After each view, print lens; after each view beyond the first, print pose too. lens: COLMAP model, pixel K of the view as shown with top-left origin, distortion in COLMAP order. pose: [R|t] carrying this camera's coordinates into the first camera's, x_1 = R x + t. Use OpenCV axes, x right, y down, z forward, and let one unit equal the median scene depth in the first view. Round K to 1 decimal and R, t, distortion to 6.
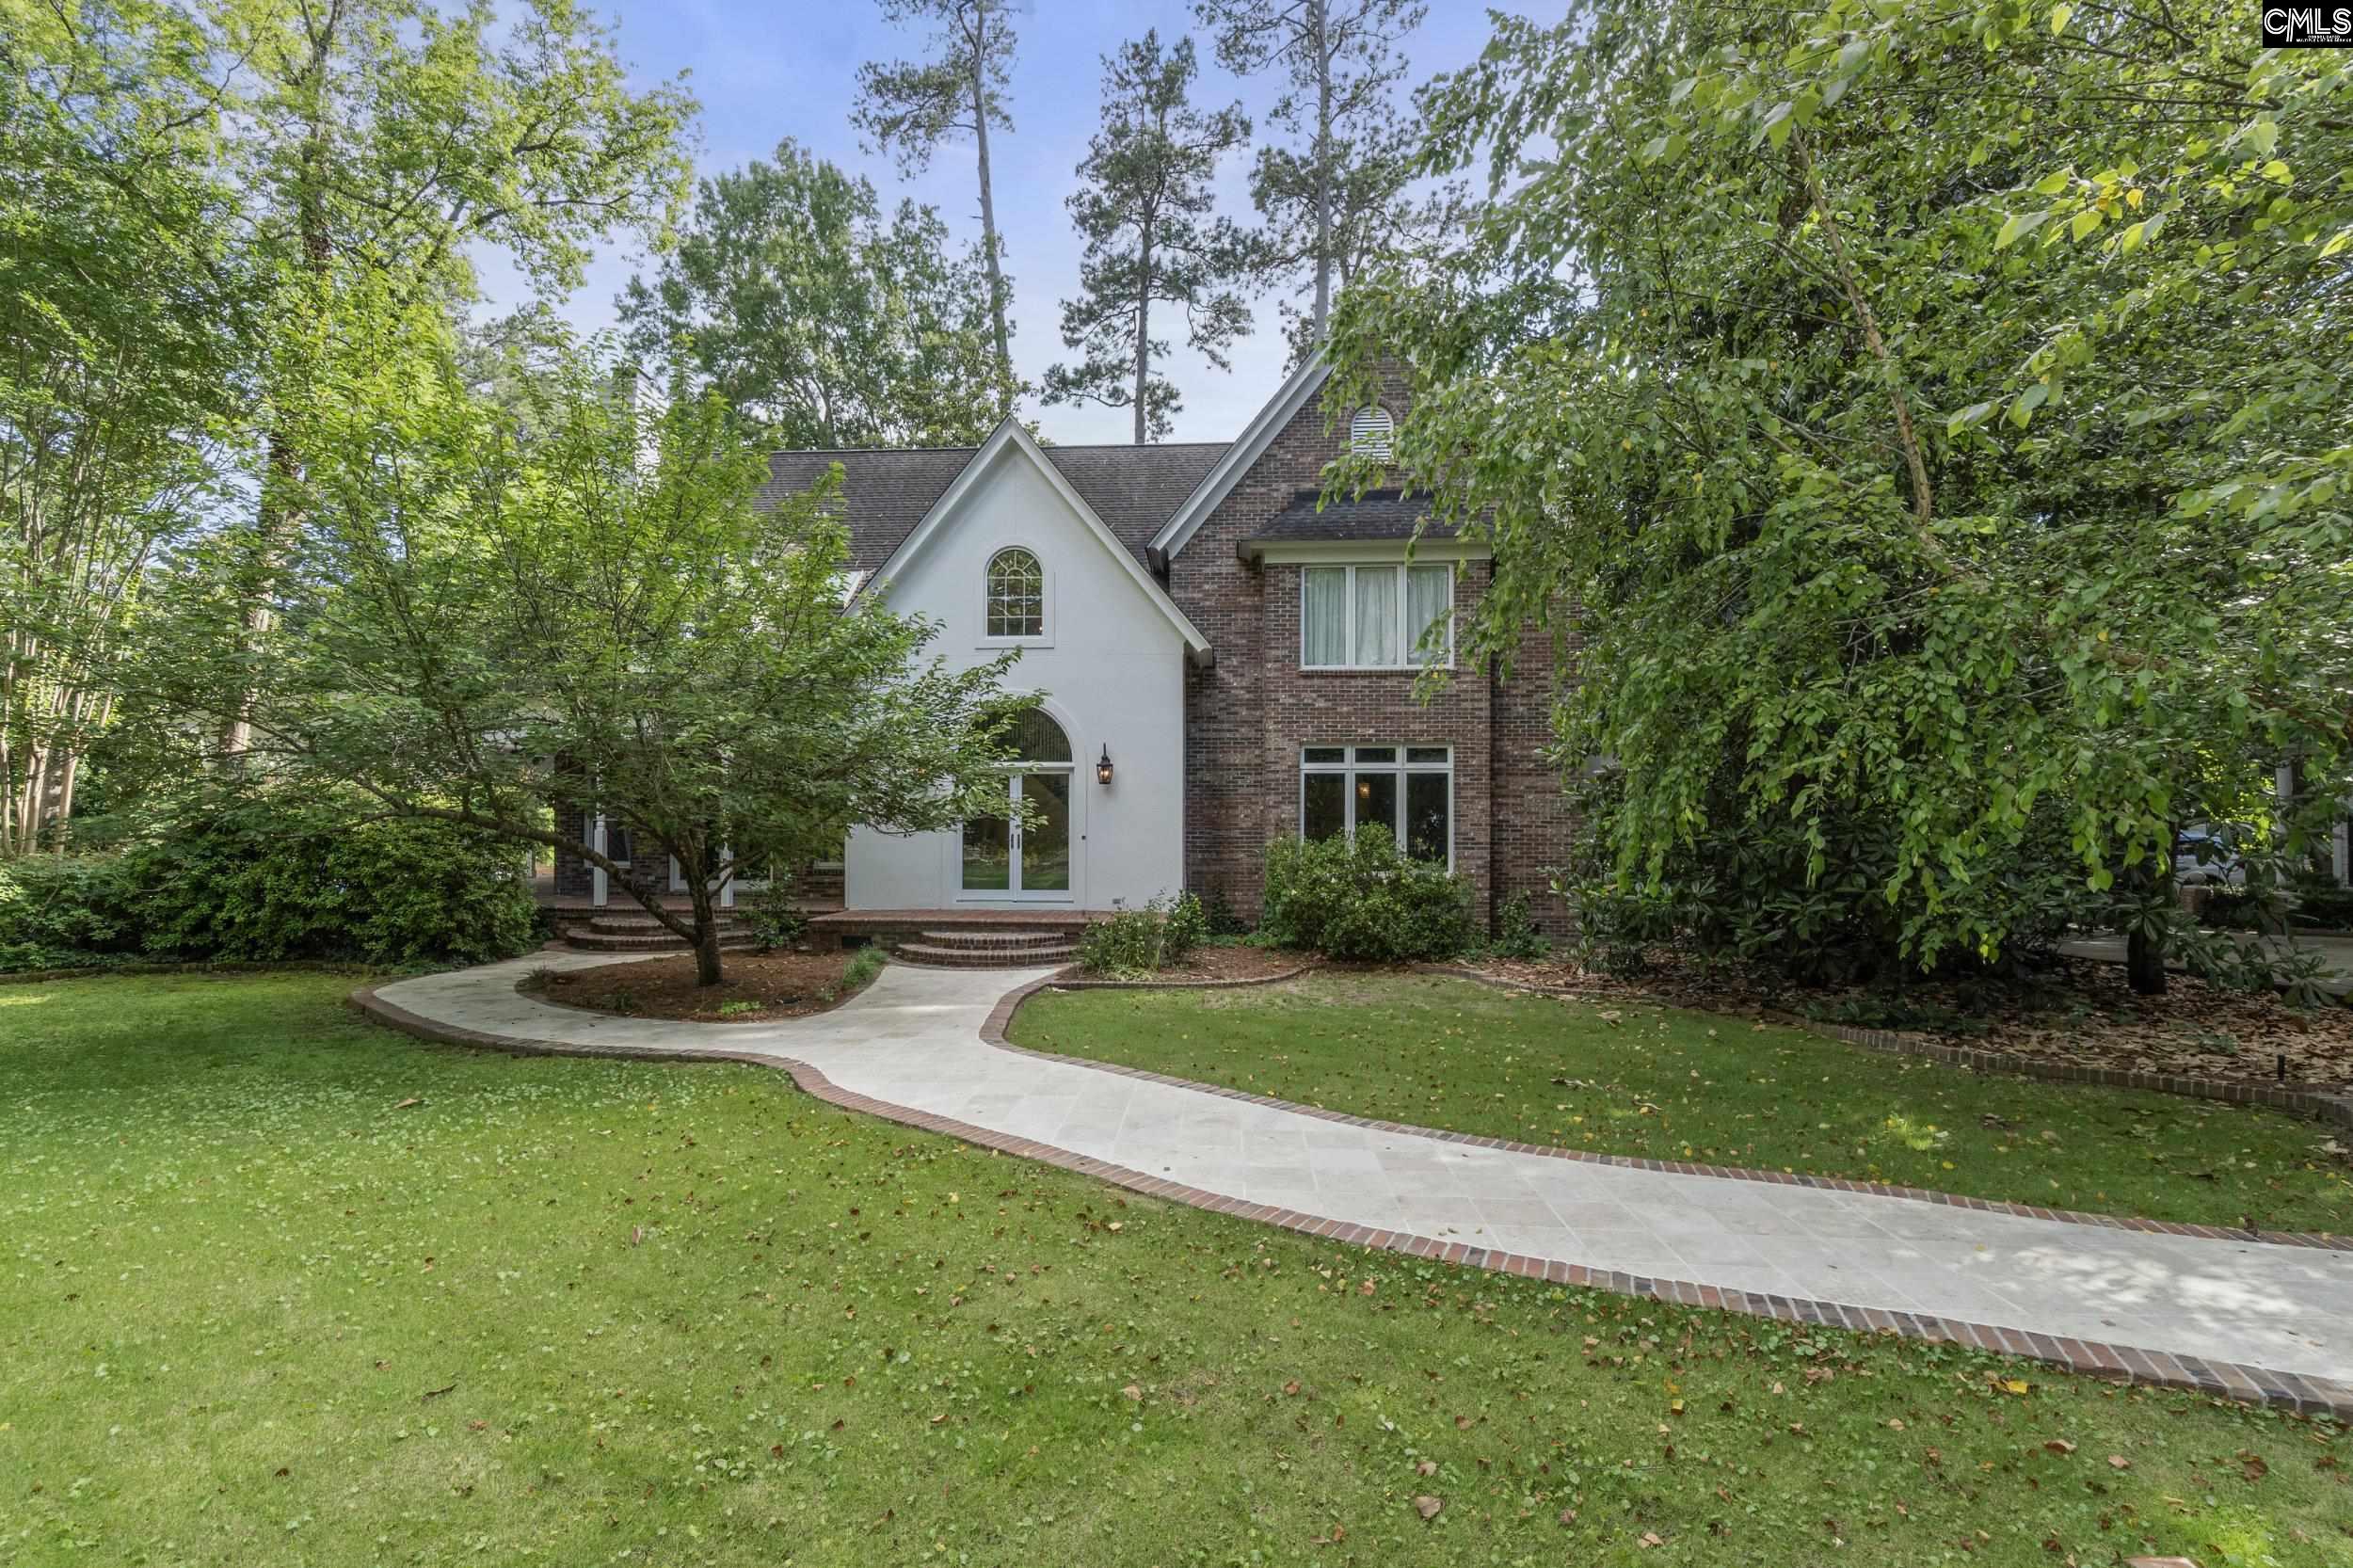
lens RADIAL K [[999.8, 0, 1172.5], [0, 999.8, 792.6], [0, 0, 1]] dist [0.001374, 0.001089]
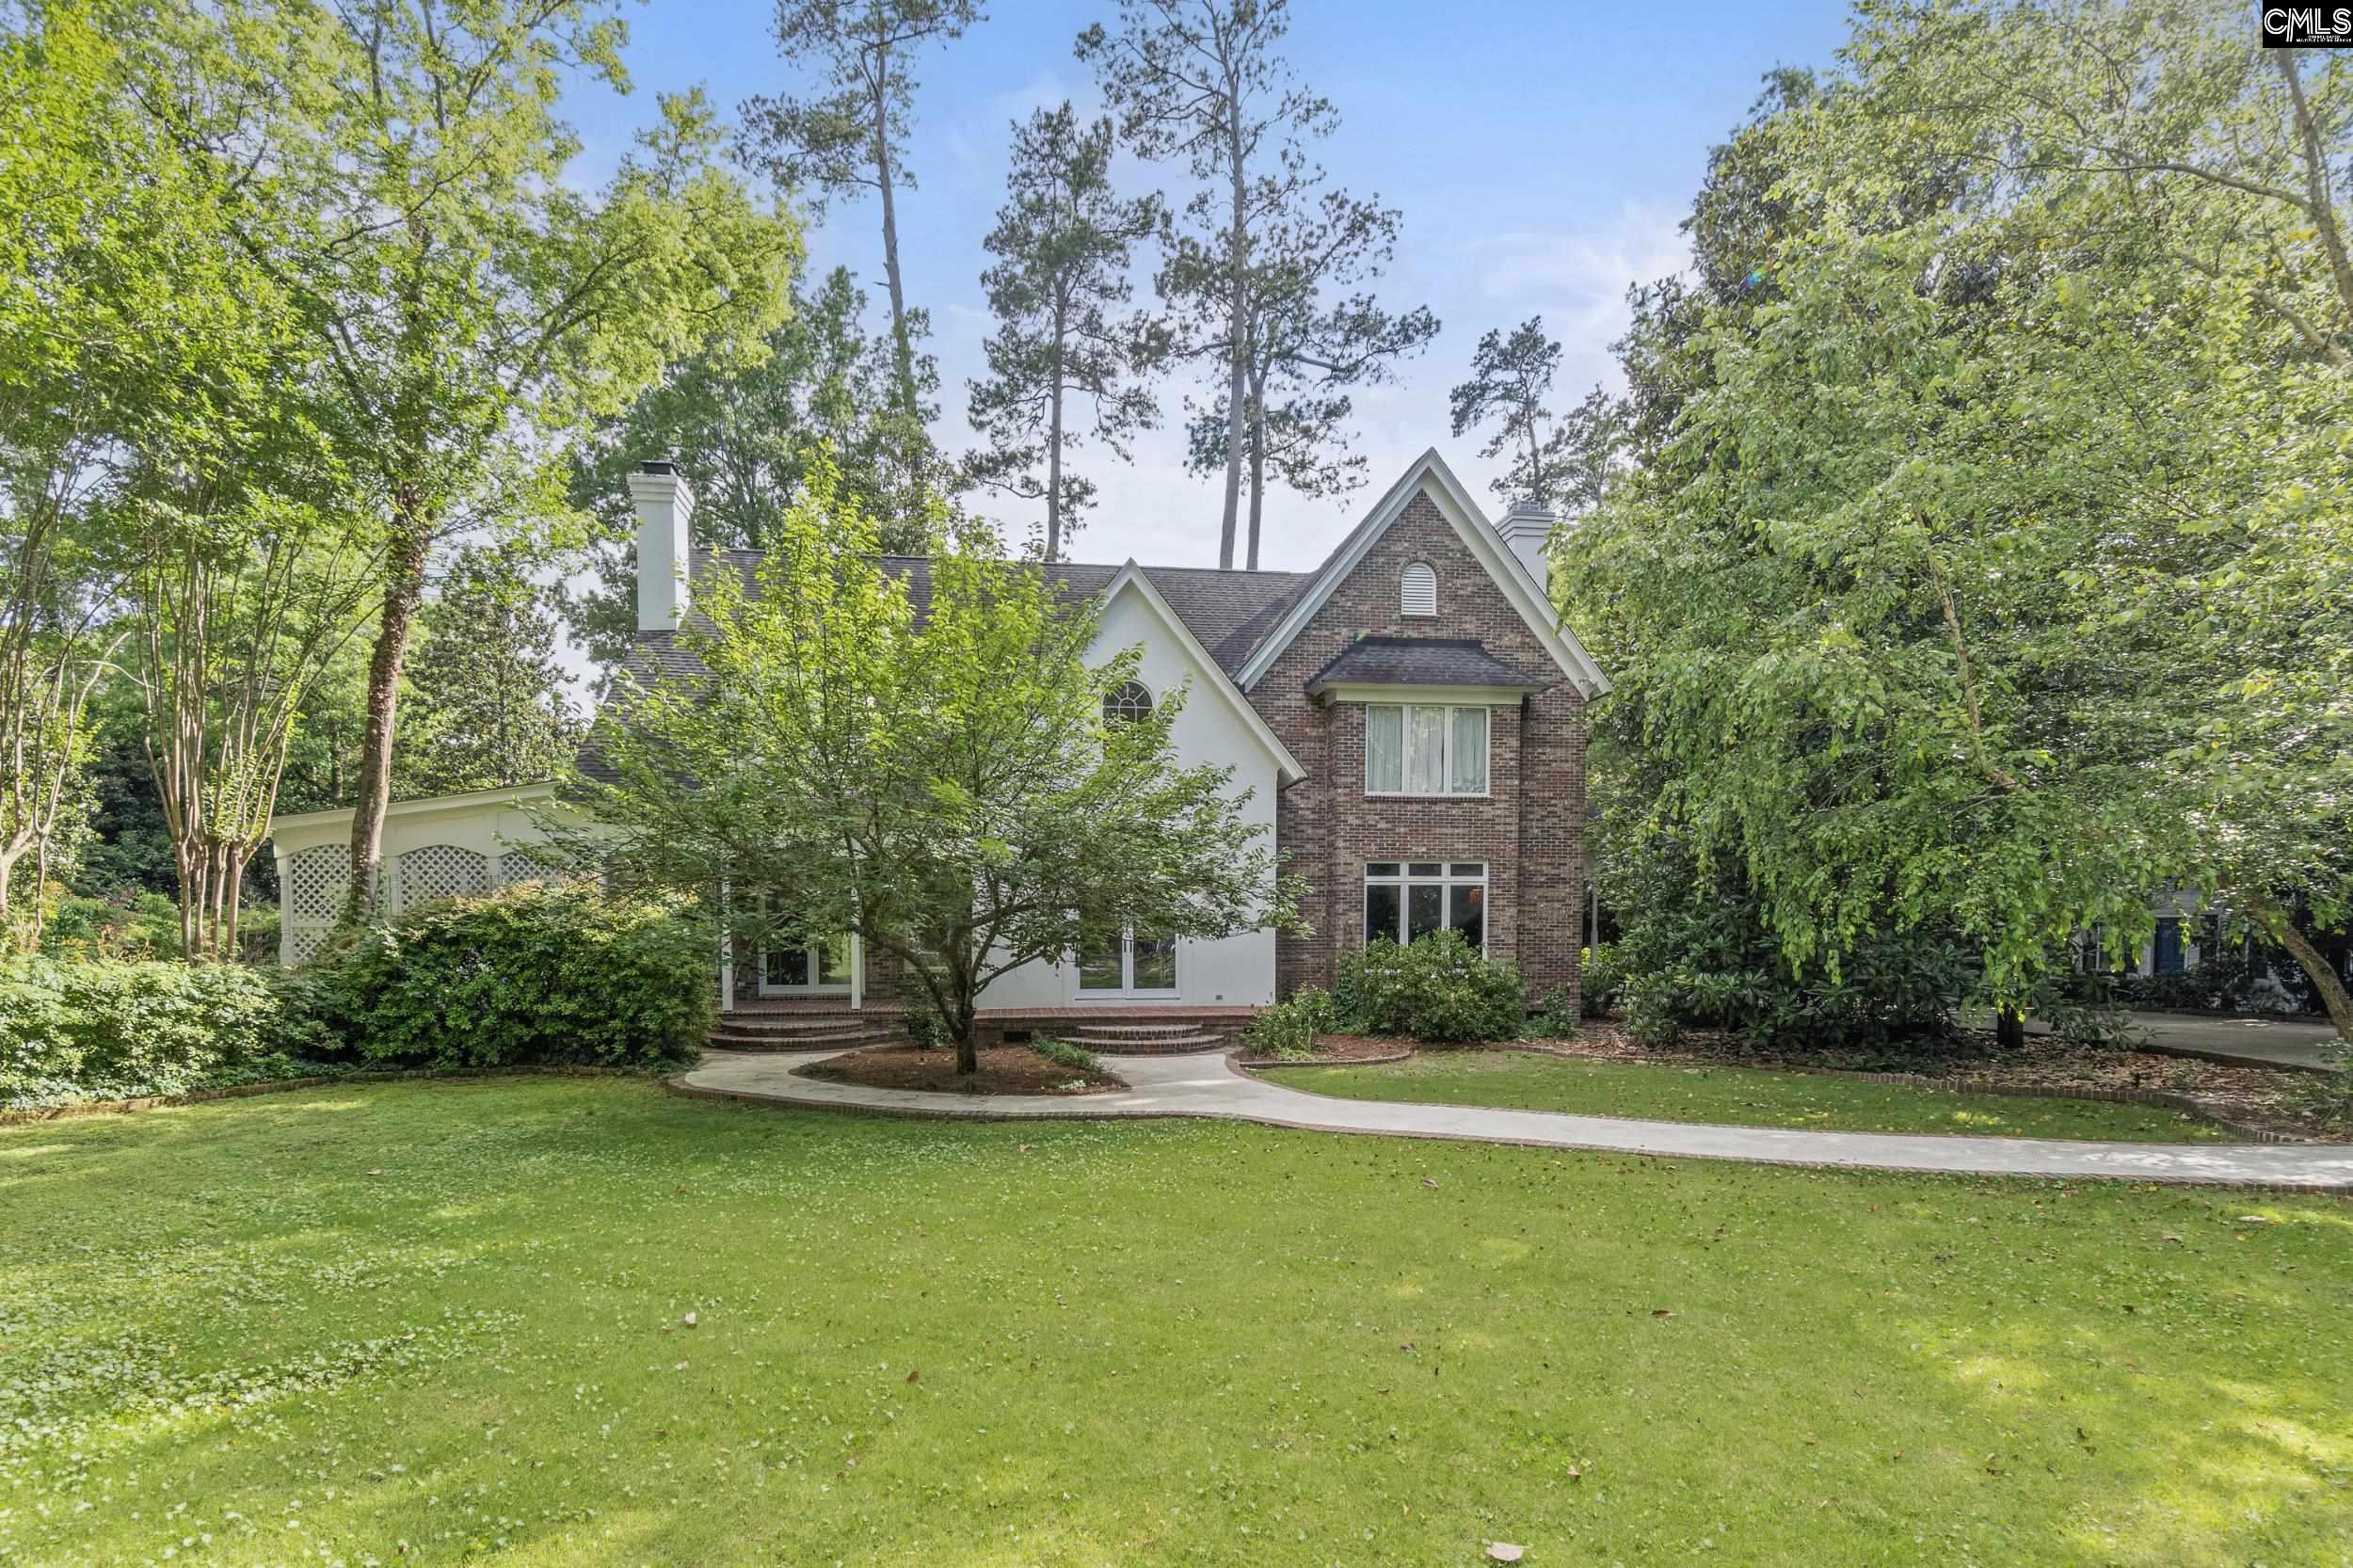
lens RADIAL K [[1081.3, 0, 1131.2], [0, 1081.3, 946.9], [0, 0, 1]] dist [0.003054, 0.000976]
pose [[0.984000, -0.009441, 0.177918, -0.155220], [-0.000411, 0.998472, 0.055254, -0.007280], [-0.178168, -0.054443, 0.982493, -0.080785]]
